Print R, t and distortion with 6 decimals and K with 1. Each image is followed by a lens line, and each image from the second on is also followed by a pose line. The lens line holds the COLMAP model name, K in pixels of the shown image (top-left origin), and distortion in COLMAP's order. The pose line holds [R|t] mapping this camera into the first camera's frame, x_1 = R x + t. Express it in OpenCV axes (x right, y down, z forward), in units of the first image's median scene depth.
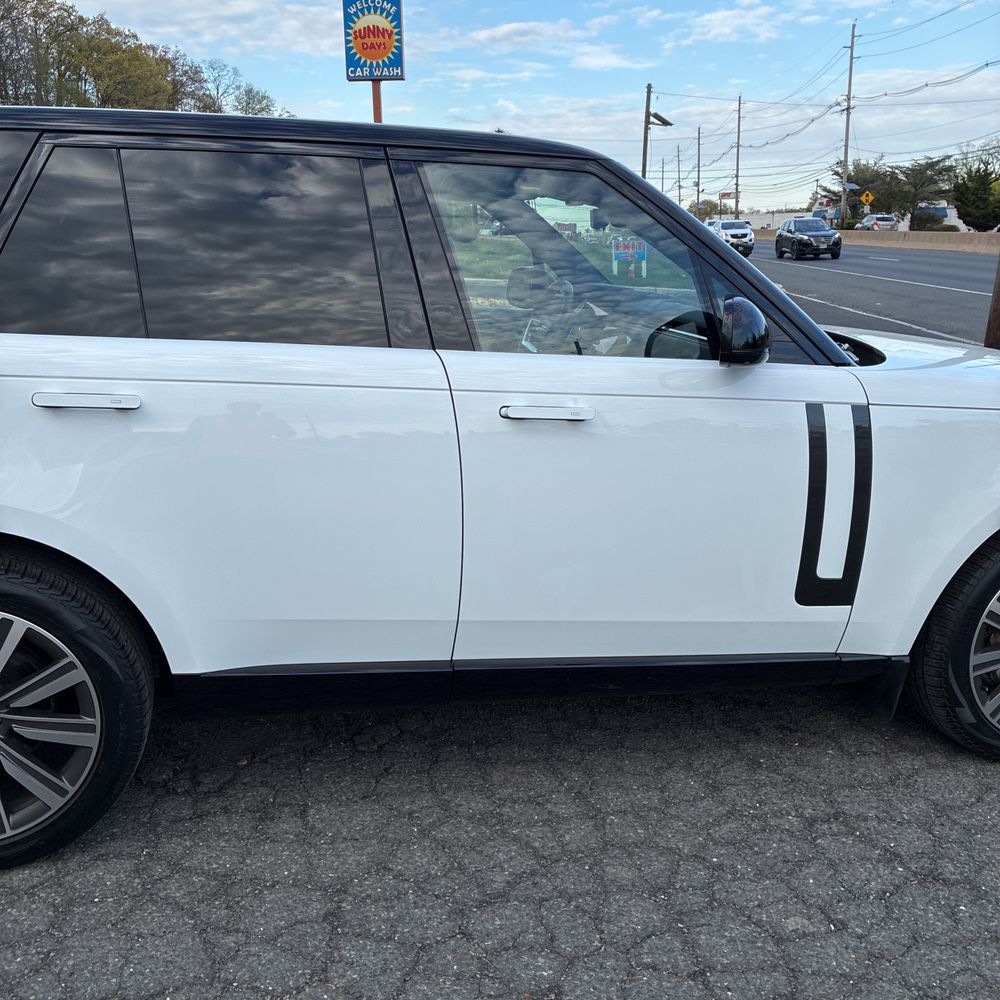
lens RADIAL K [[1022.8, 0, 491.3], [0, 1022.8, 492.3], [0, 0, 1]] dist [0.029556, 0.000000]
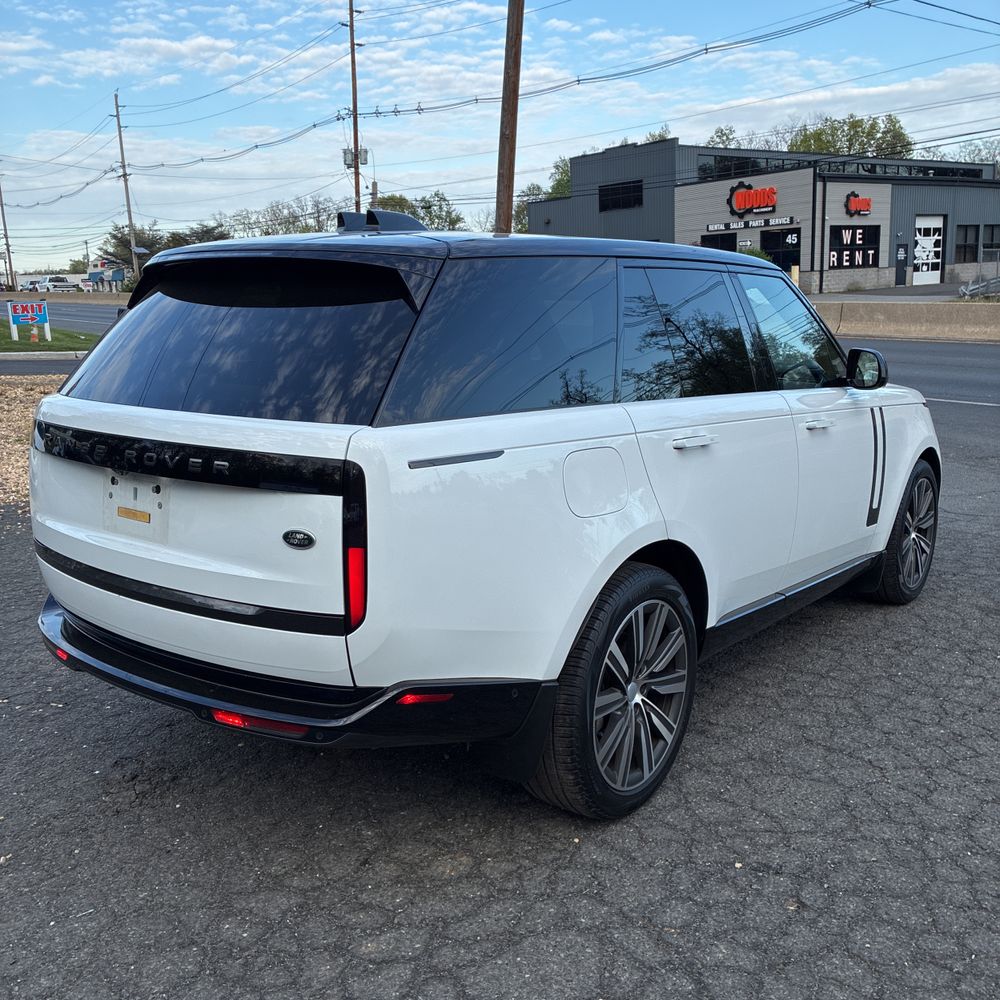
lens RADIAL K [[1022.8, 0, 486.4], [0, 1022.8, 508.1], [0, 0, 1]] dist [0.029556, 0.000000]
pose [[0.772242, -0.144578, 0.618659, -1.118648], [0.169610, 0.985337, 0.018553, -0.053932], [-0.612270, 0.090604, 0.785441, 0.039493]]
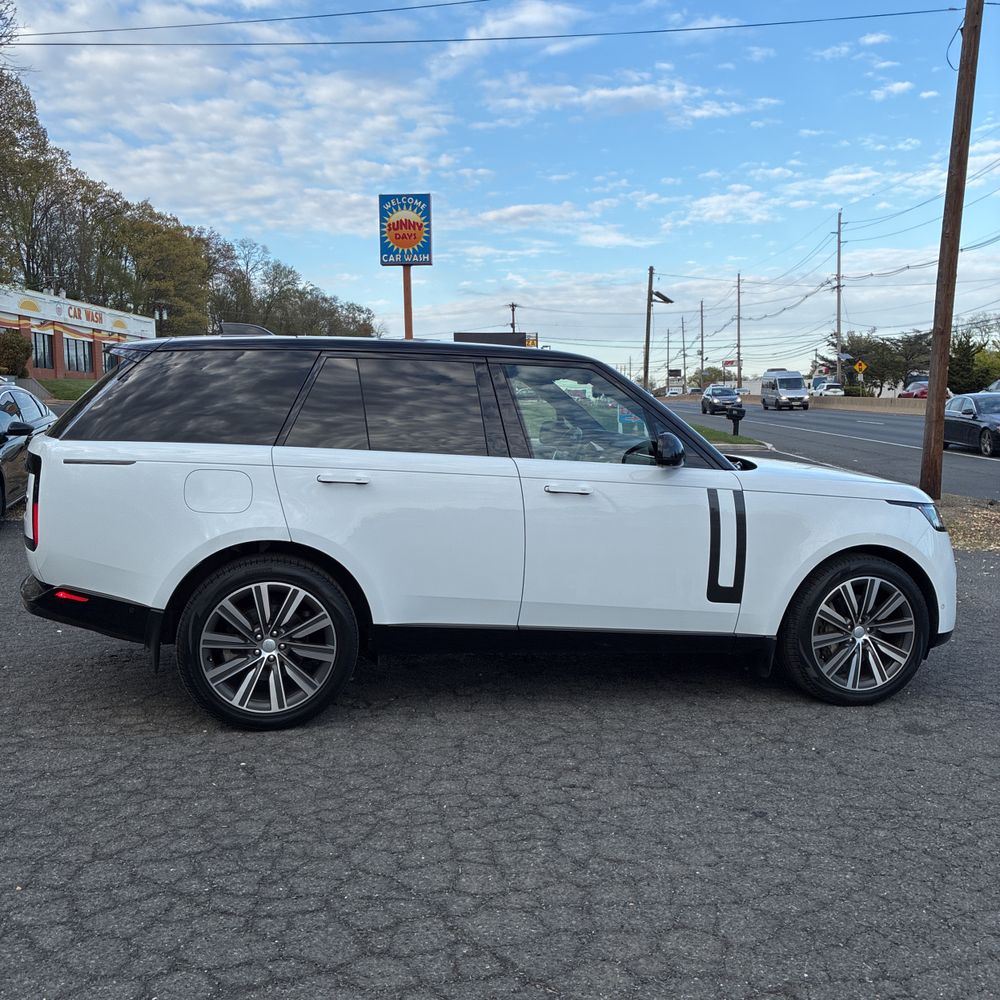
lens RADIAL K [[1022.8, 0, 496.6], [0, 1022.8, 512.0], [0, 0, 1]] dist [0.029556, 0.000000]
pose [[0.999984, 0.005299, -0.001972, -0.062986], [-0.005516, 0.990851, -0.134850, 0.178447], [0.001240, 0.134859, 0.990864, -0.717486]]
